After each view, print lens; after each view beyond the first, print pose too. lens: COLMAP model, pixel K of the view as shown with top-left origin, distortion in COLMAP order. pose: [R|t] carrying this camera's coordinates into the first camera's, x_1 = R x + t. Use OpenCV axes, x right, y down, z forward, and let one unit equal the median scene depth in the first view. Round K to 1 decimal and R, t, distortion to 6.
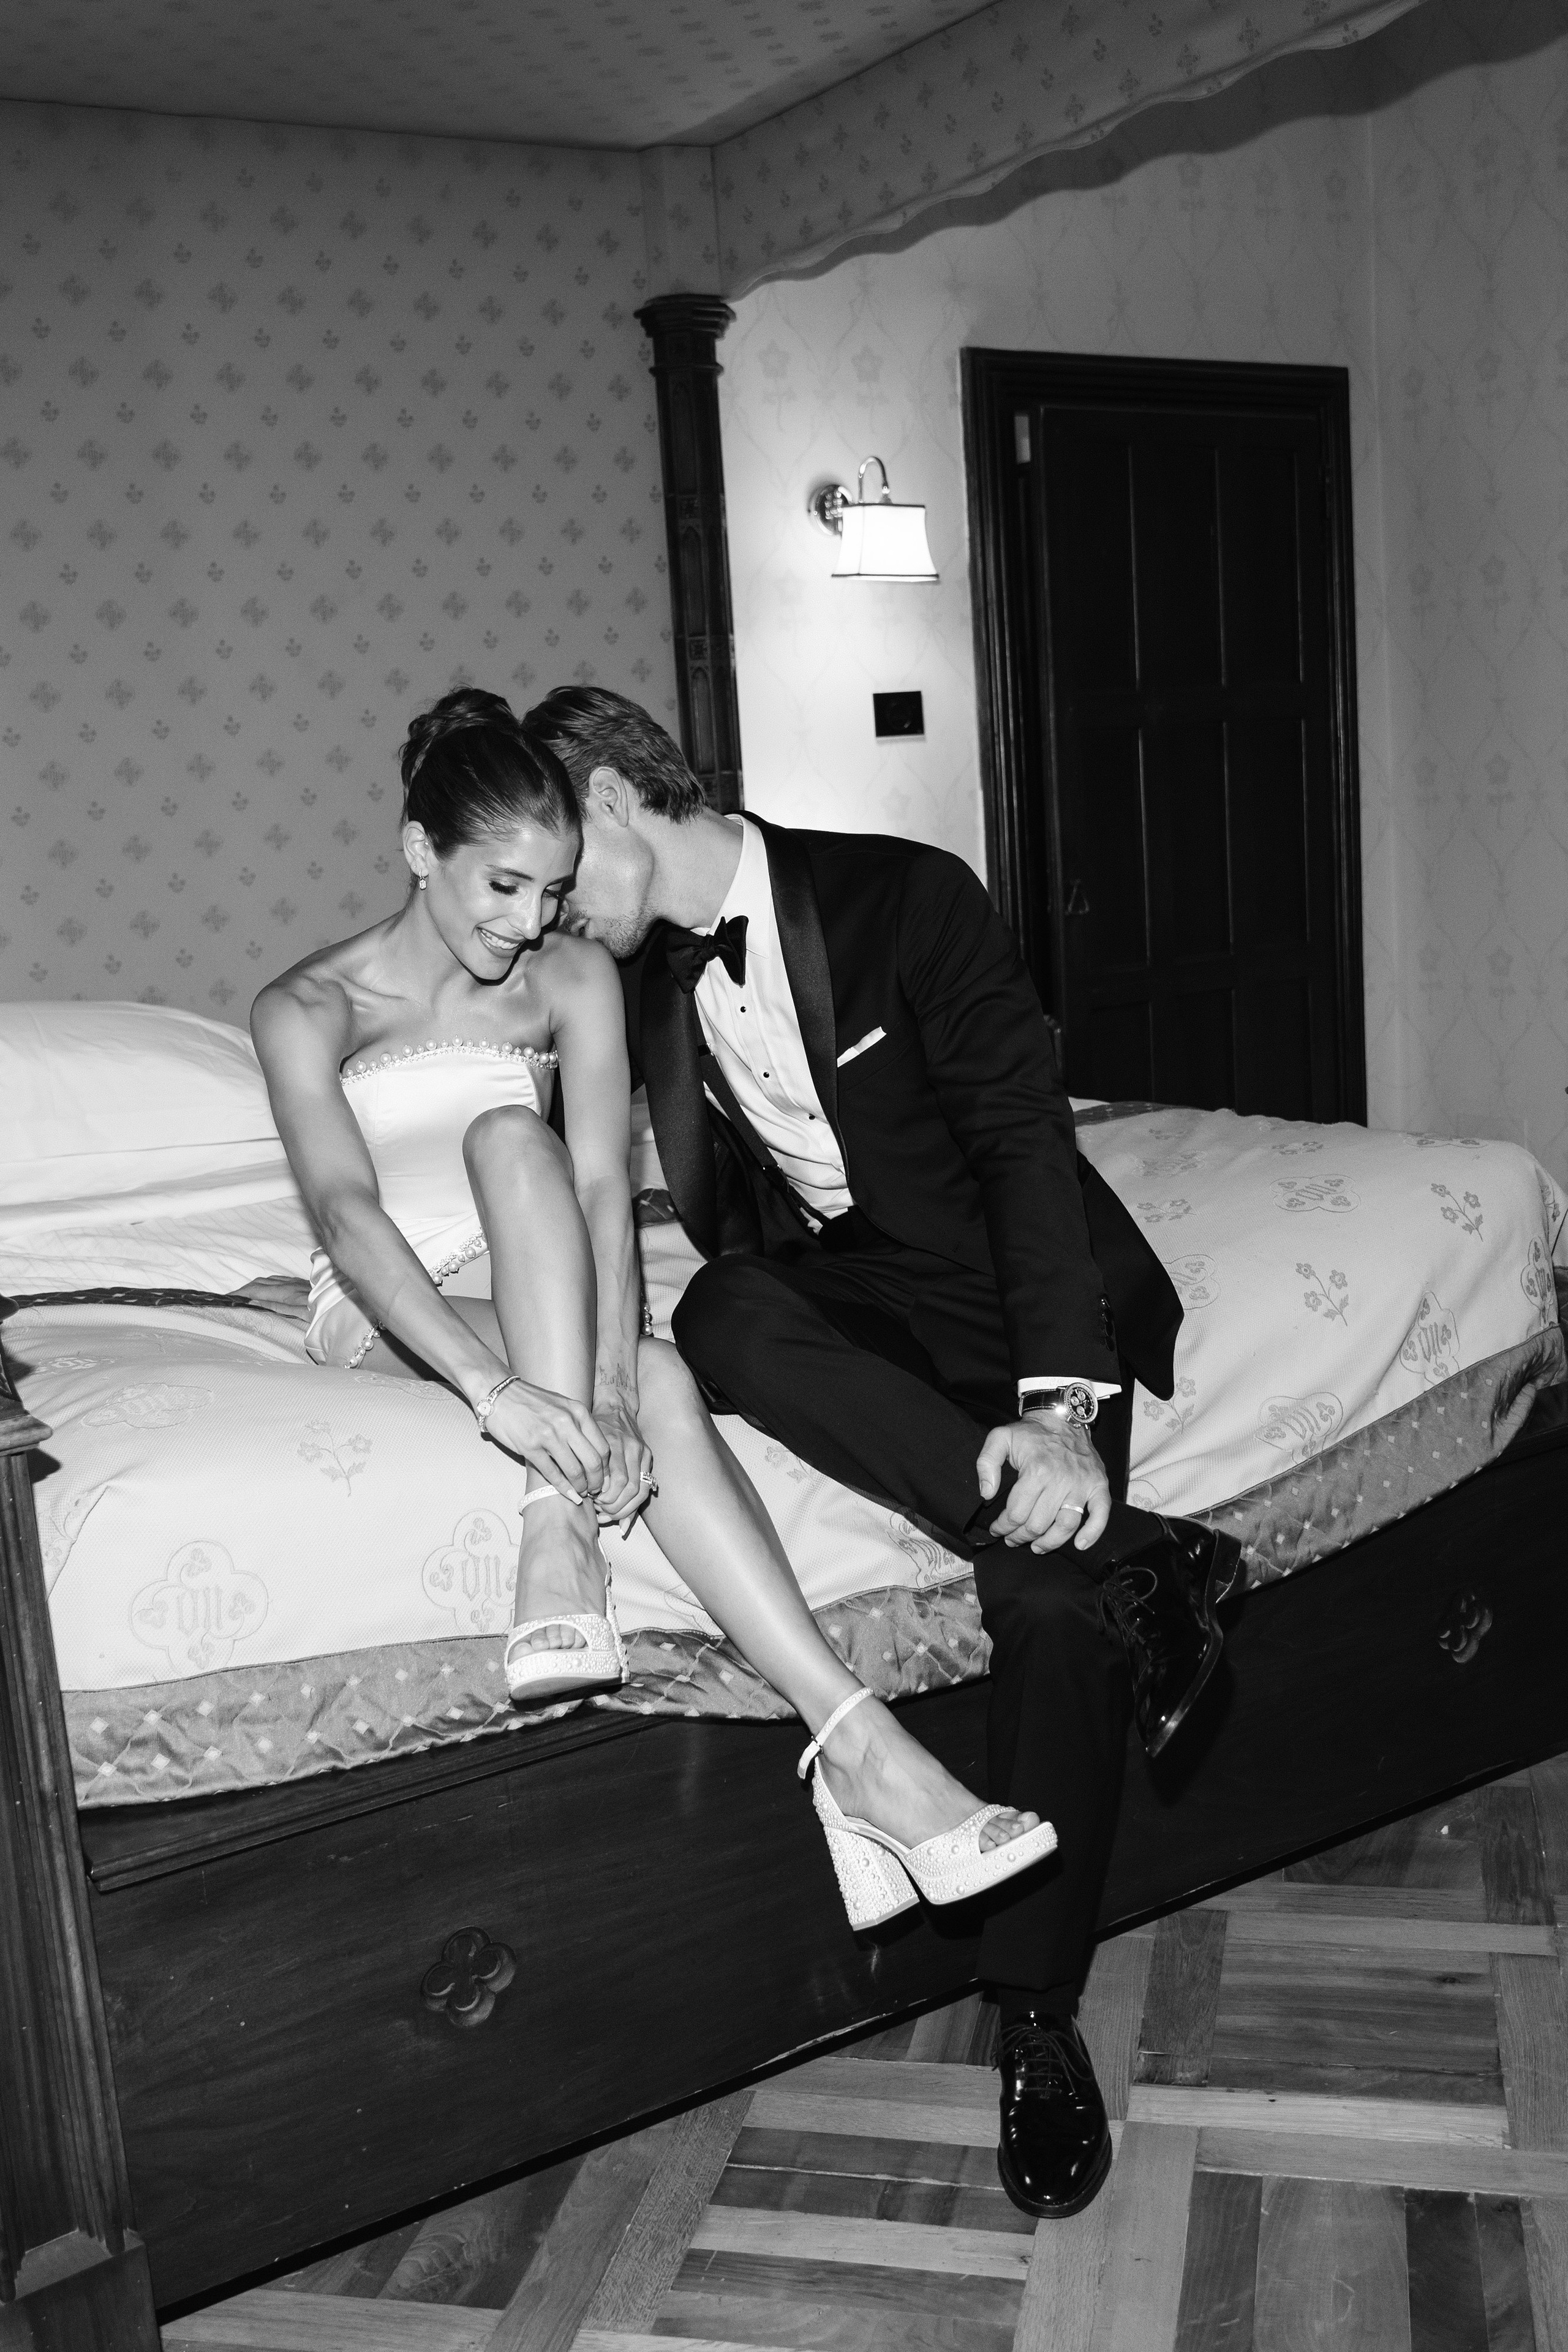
lens RADIAL K [[2430.1, 0, 784.1], [0, 2430.1, 1174.9], [0, 0, 1]] dist [-0.000993, 0.000000]
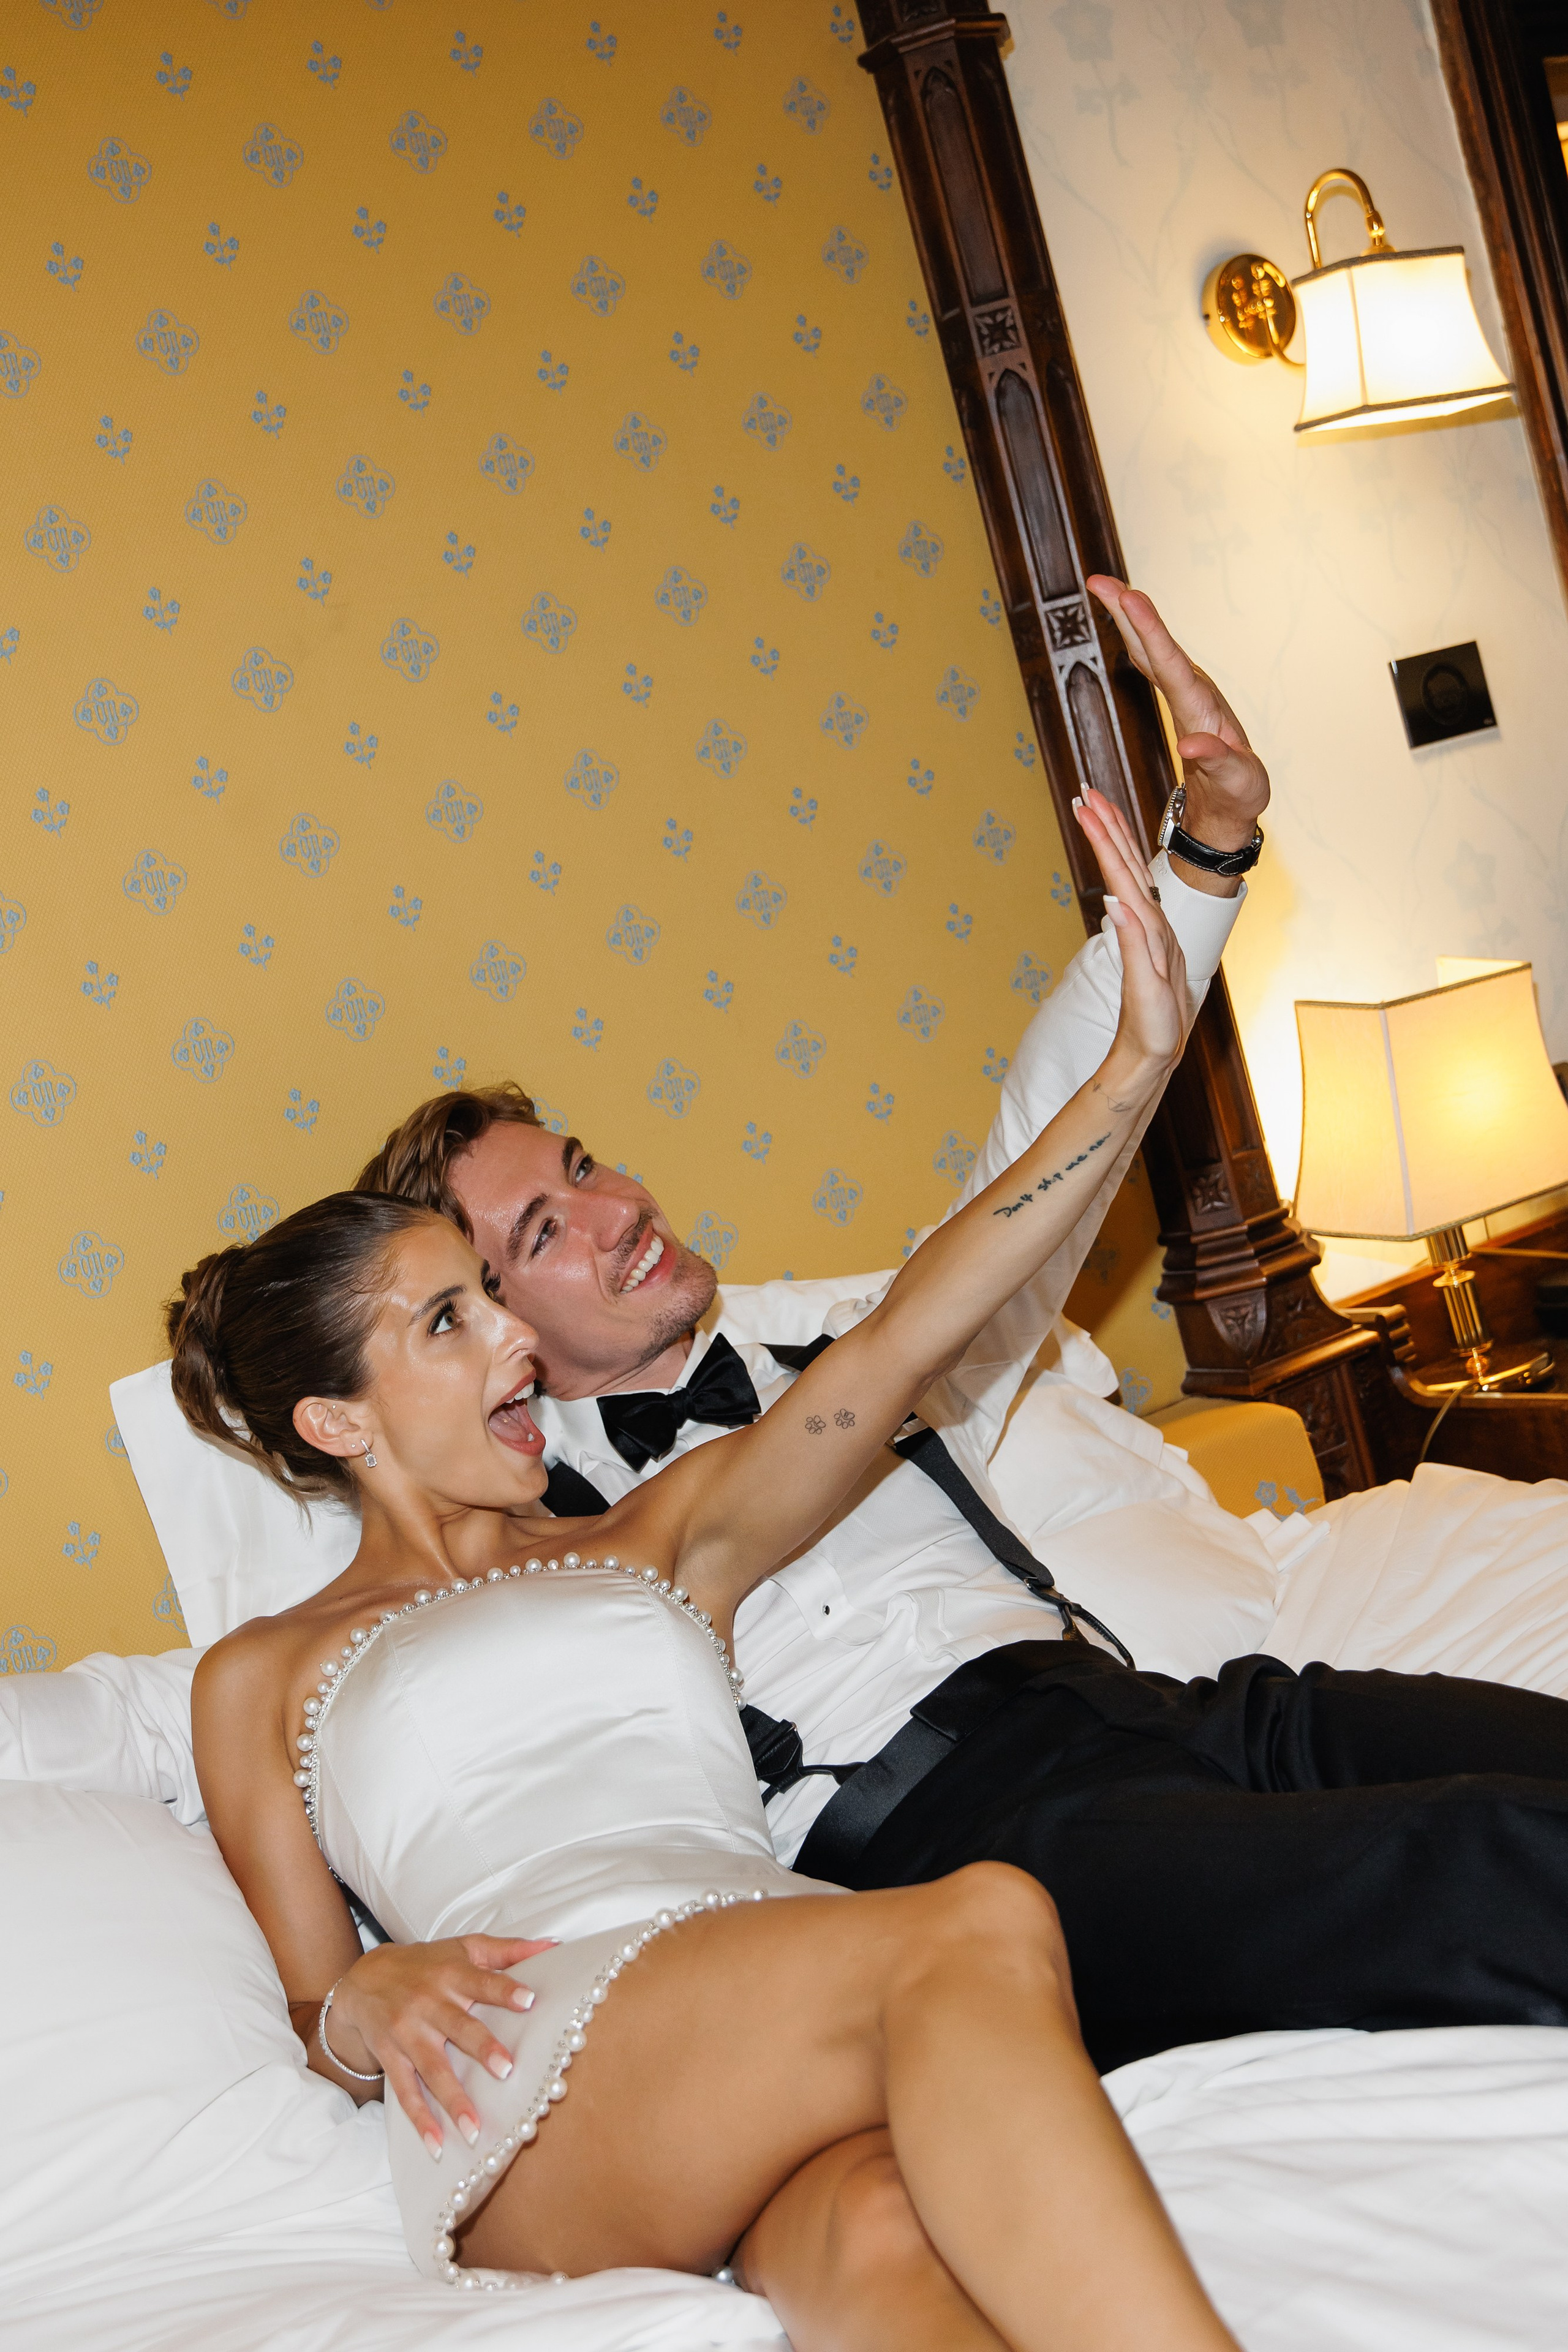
lens RADIAL K [[2981.0, 0, 784.1], [0, 2981.0, 1175.3], [0, 0, 1]] dist [-0.012554, 0.000000]
pose [[0.982207, -0.179787, -0.054275, -0.073055], [0.176671, 0.982582, -0.057626, -0.087552], [0.063690, 0.047012, 0.996862, 0.421328]]
